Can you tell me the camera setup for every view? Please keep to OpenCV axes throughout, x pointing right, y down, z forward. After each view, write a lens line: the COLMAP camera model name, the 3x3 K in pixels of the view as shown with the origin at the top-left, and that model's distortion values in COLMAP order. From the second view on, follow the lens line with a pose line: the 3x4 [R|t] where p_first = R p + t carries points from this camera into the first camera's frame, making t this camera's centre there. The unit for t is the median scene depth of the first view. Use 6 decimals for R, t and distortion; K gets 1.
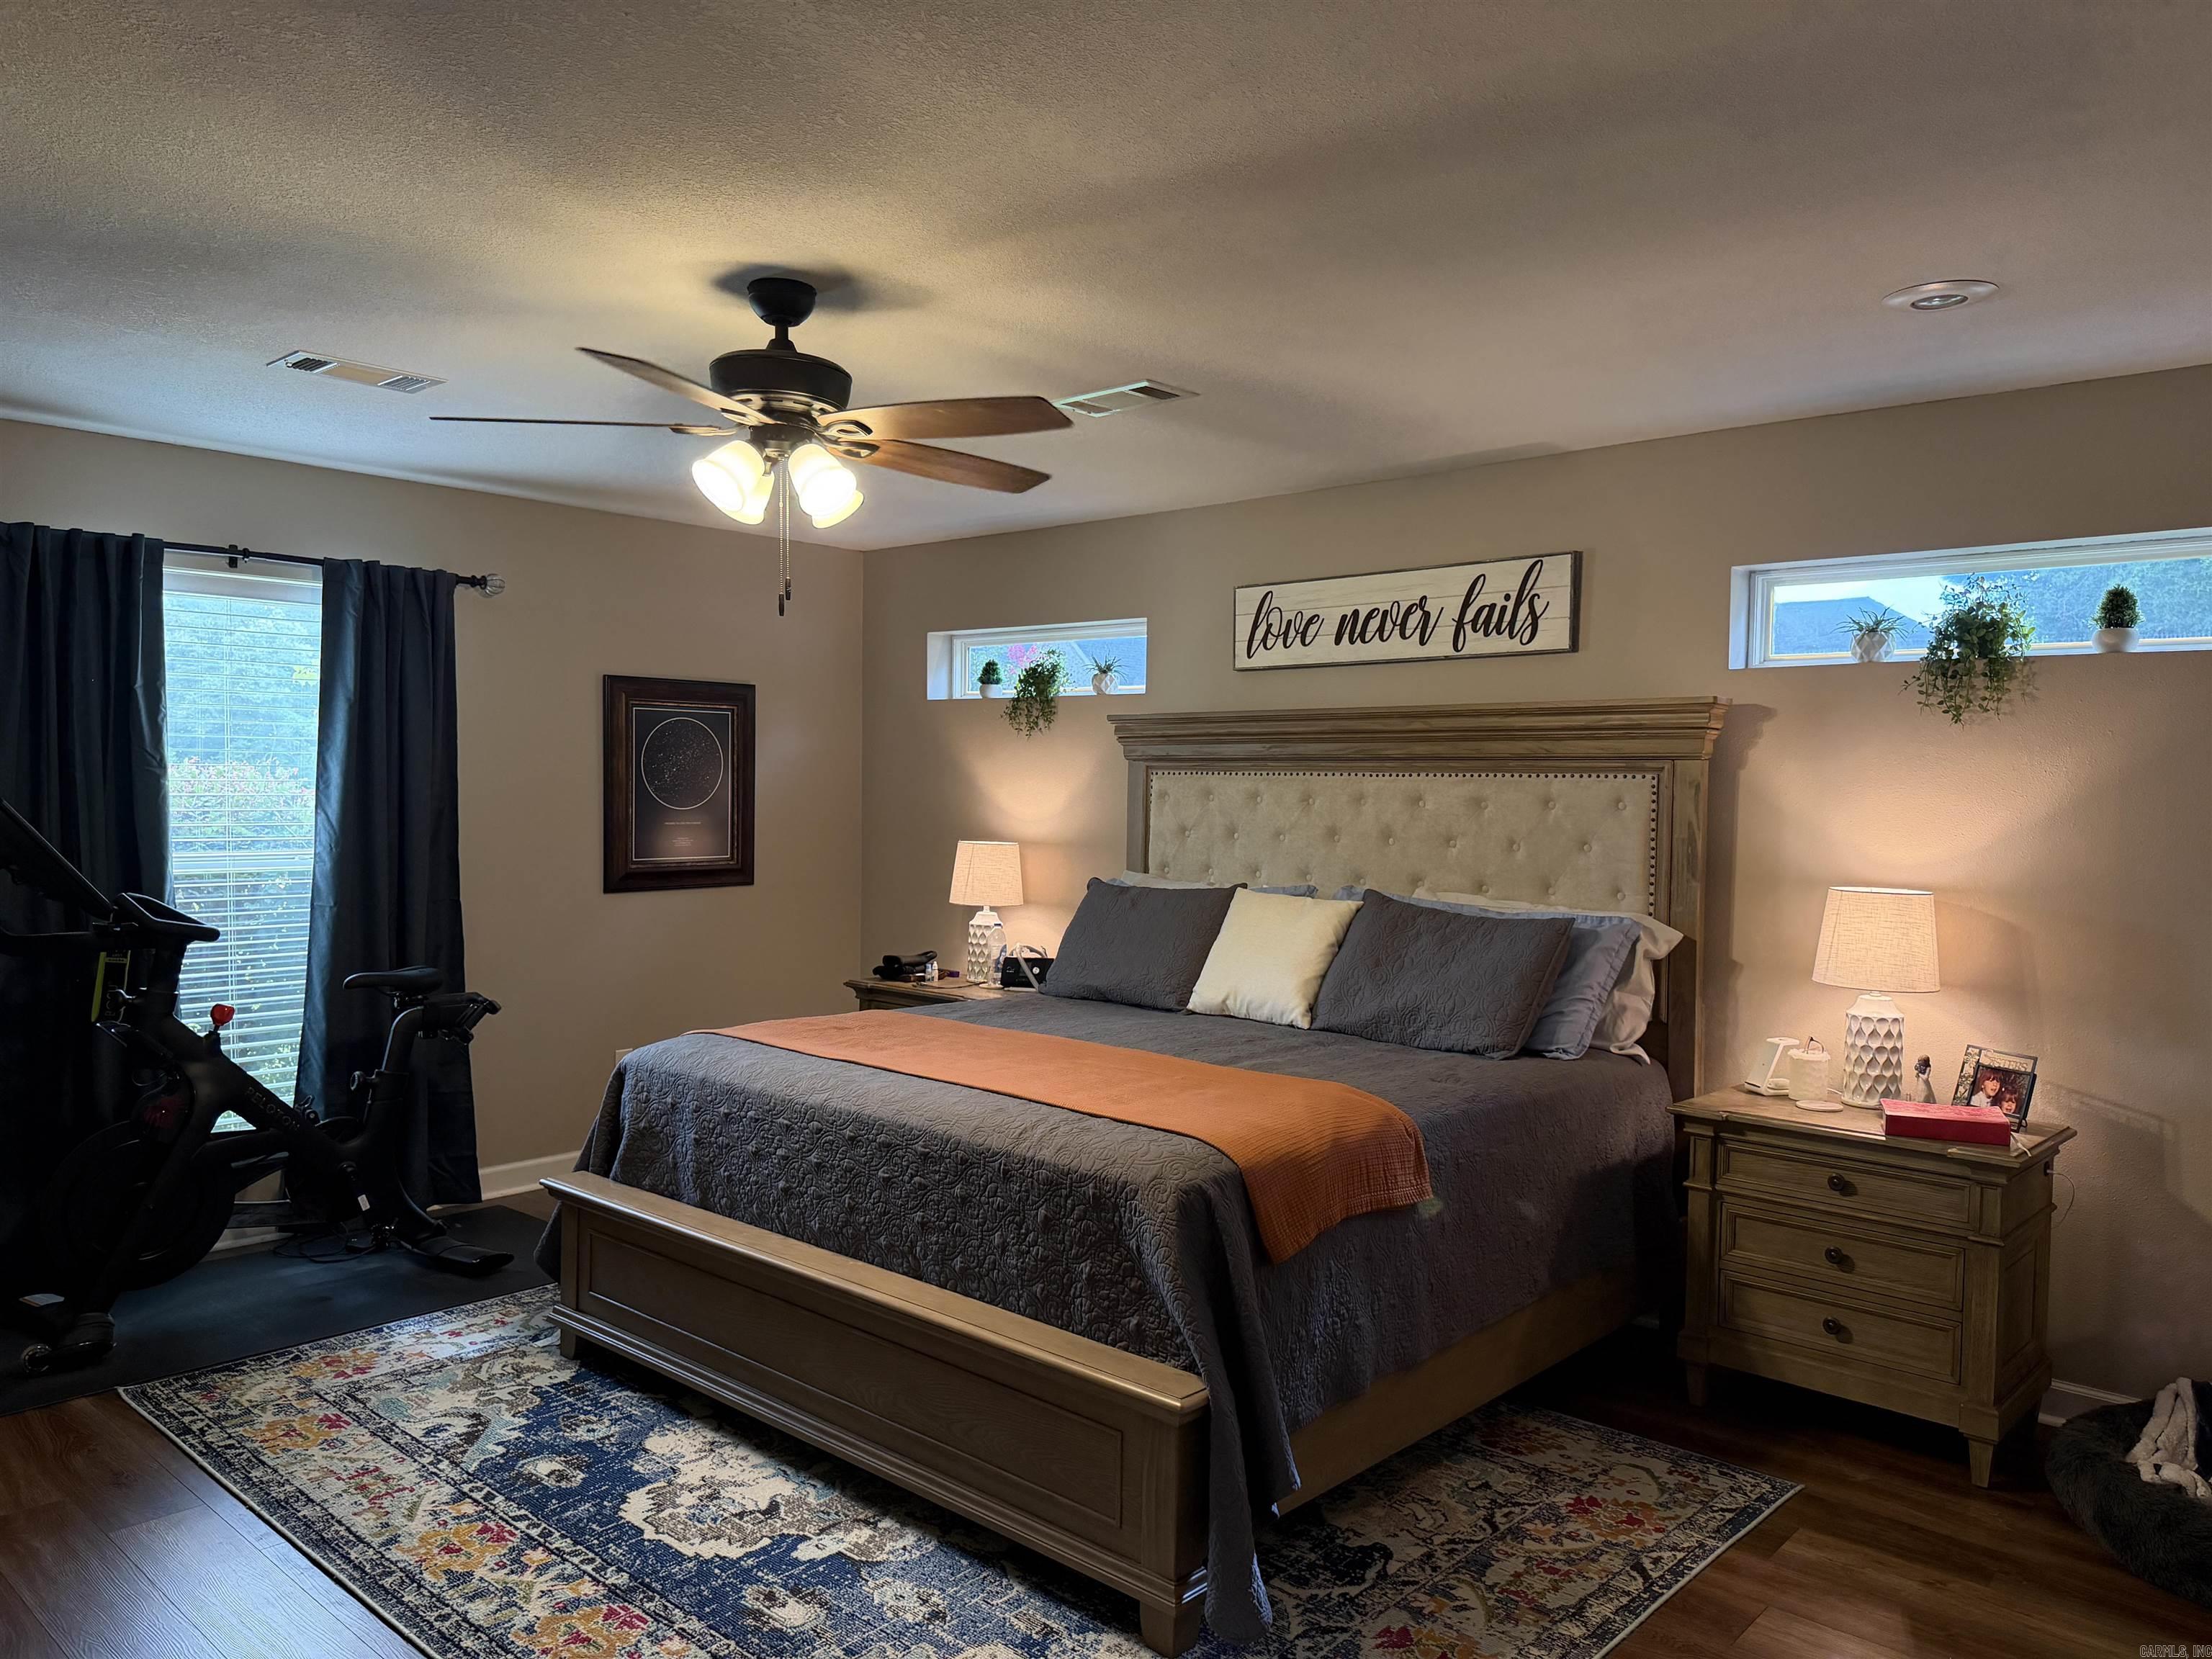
lens RADIAL K [[1556.9, 0, 1115.2], [0, 1556.9, 842.8], [0, 0, 1]] dist [0.116483, -0.176606]
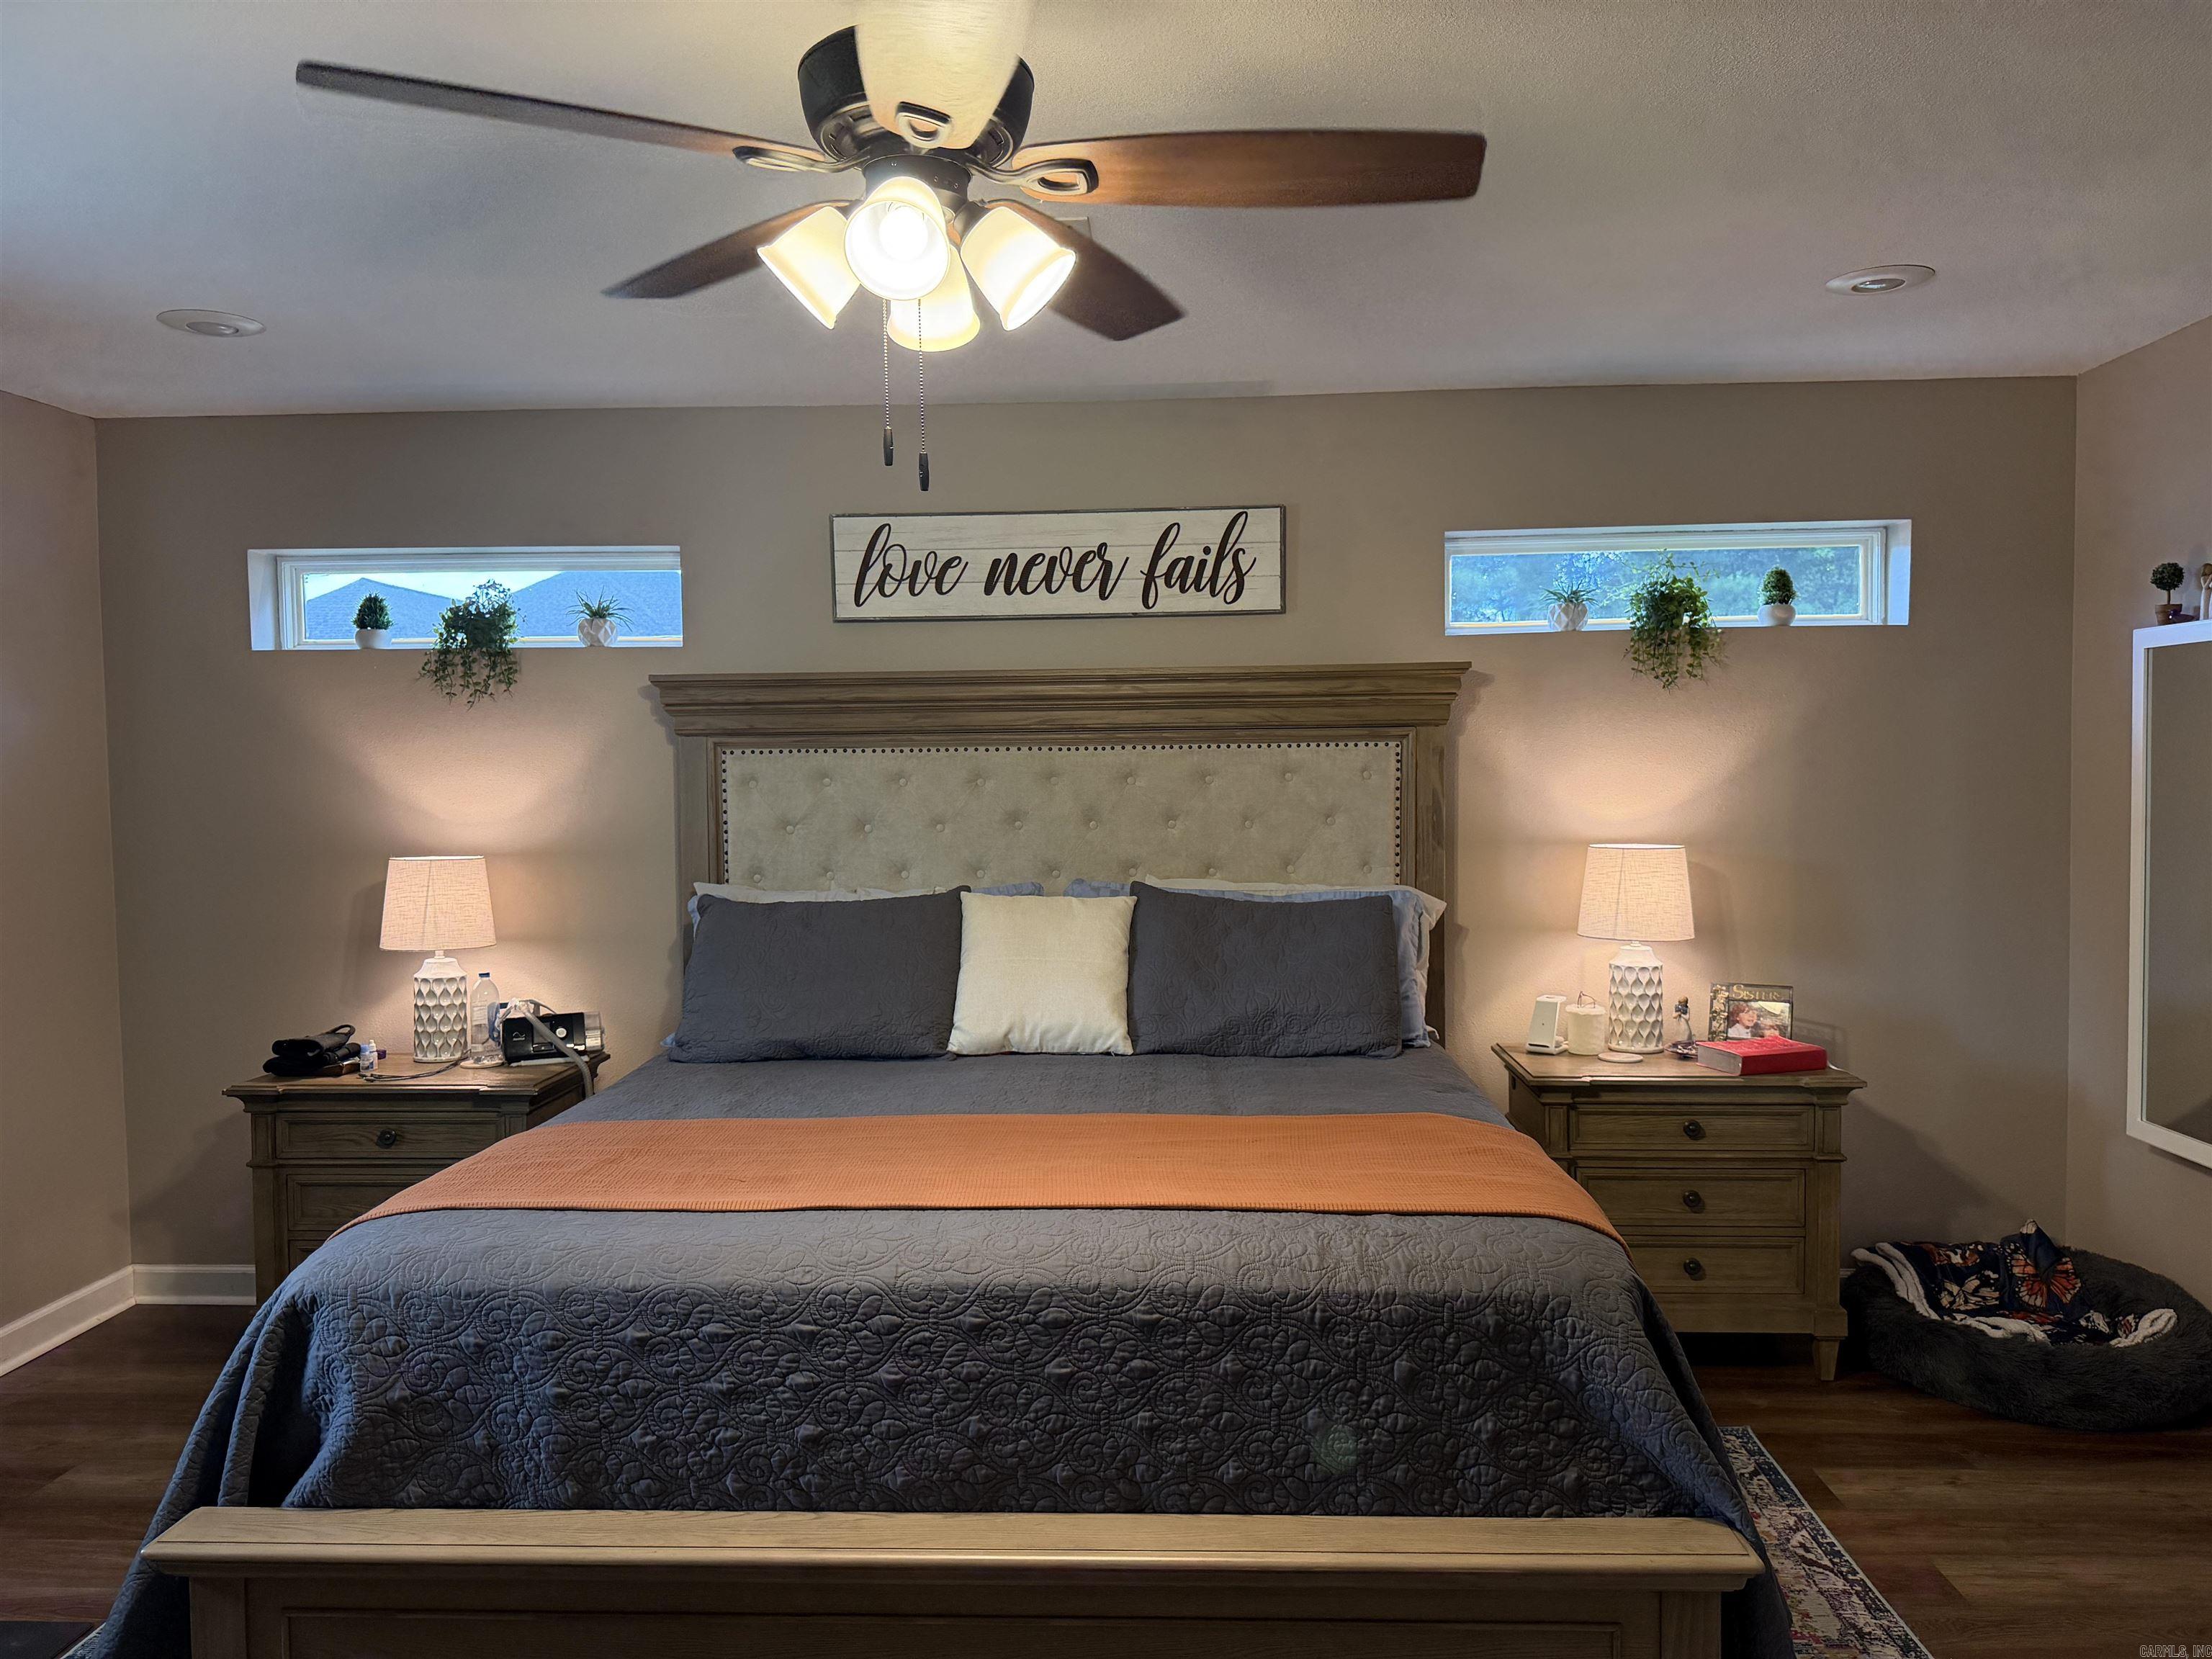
lens RADIAL K [[1561.8, 0, 1123.6], [0, 1561.8, 831.3], [0, 0, 1]] dist [0.132050, -0.241081]
pose [[0.771476, -0.052886, 0.634056, -0.378042], [0.047120, 0.998552, 0.025956, -0.019945], [-0.634511, 0.009852, 0.772851, 0.334854]]
